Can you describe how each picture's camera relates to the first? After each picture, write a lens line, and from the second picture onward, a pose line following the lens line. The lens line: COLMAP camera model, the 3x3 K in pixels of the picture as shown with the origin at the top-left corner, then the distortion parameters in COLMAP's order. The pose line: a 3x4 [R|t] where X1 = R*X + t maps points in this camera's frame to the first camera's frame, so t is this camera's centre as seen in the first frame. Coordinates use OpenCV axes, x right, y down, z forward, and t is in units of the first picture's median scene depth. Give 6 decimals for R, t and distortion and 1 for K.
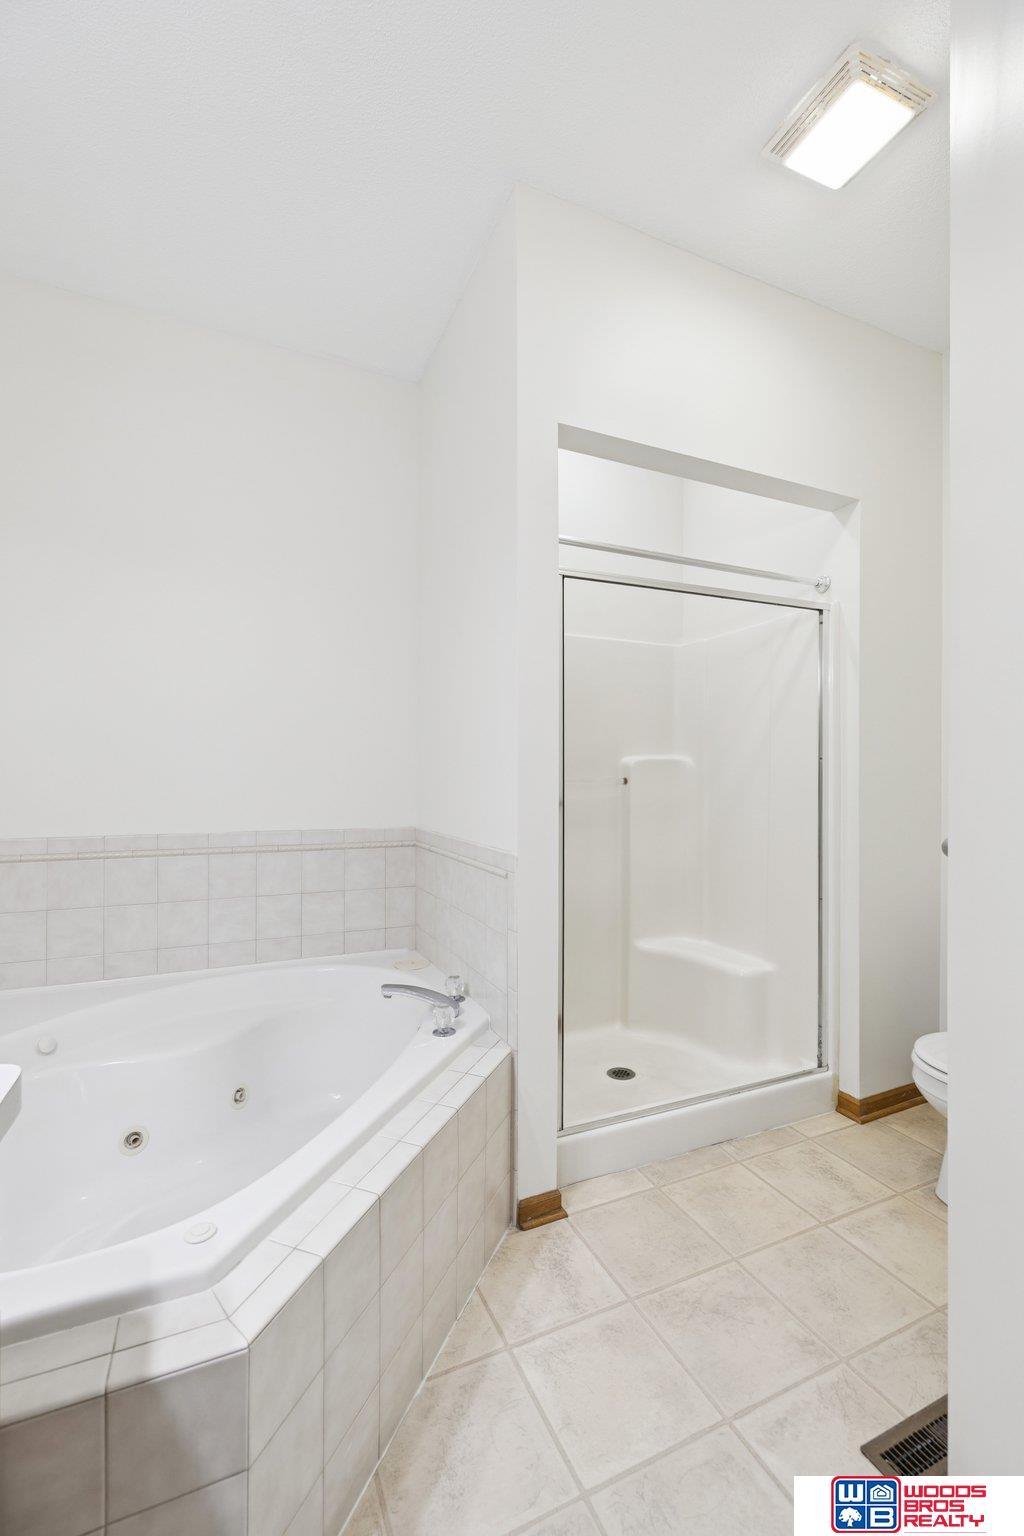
lens RADIAL K [[646.8, 0, 510.7], [0, 646.8, 774.3], [0, 0, 1]] dist [-0.001357, -0.000014]
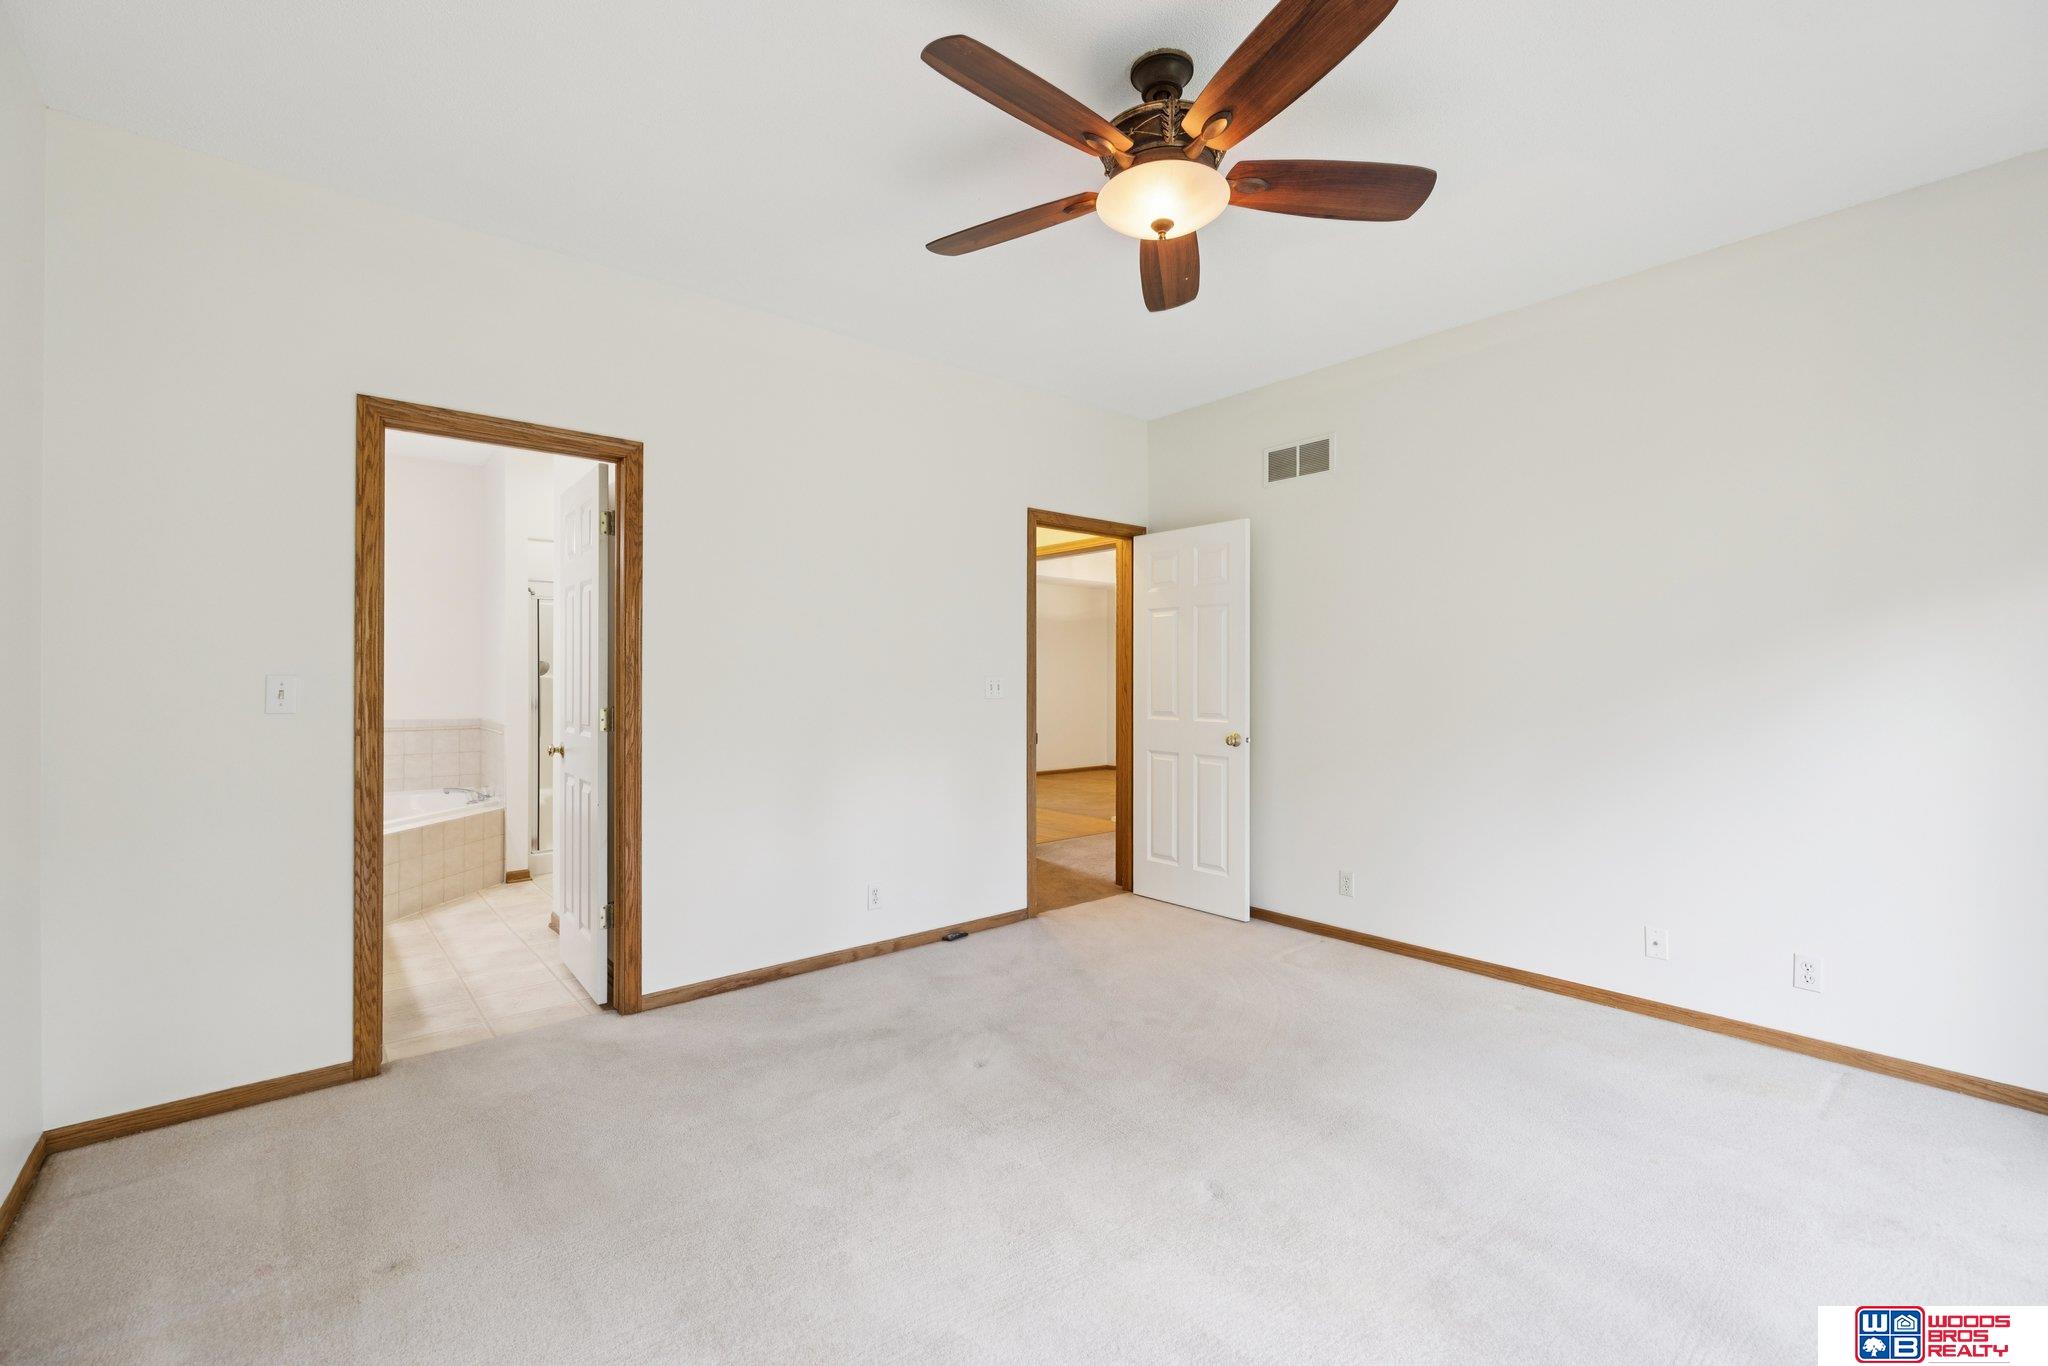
lens RADIAL K [[862.4, 0, 1026.8], [0, 862.4, 683.0], [0, 0, 1]] dist [-0.001357, -0.000014]
pose [[0.962763, 0.001569, 0.270344, 0.974487], [-0.002335, 0.999994, 0.002510, -0.037174], [-0.270338, -0.003048, 0.962761, -2.495997]]
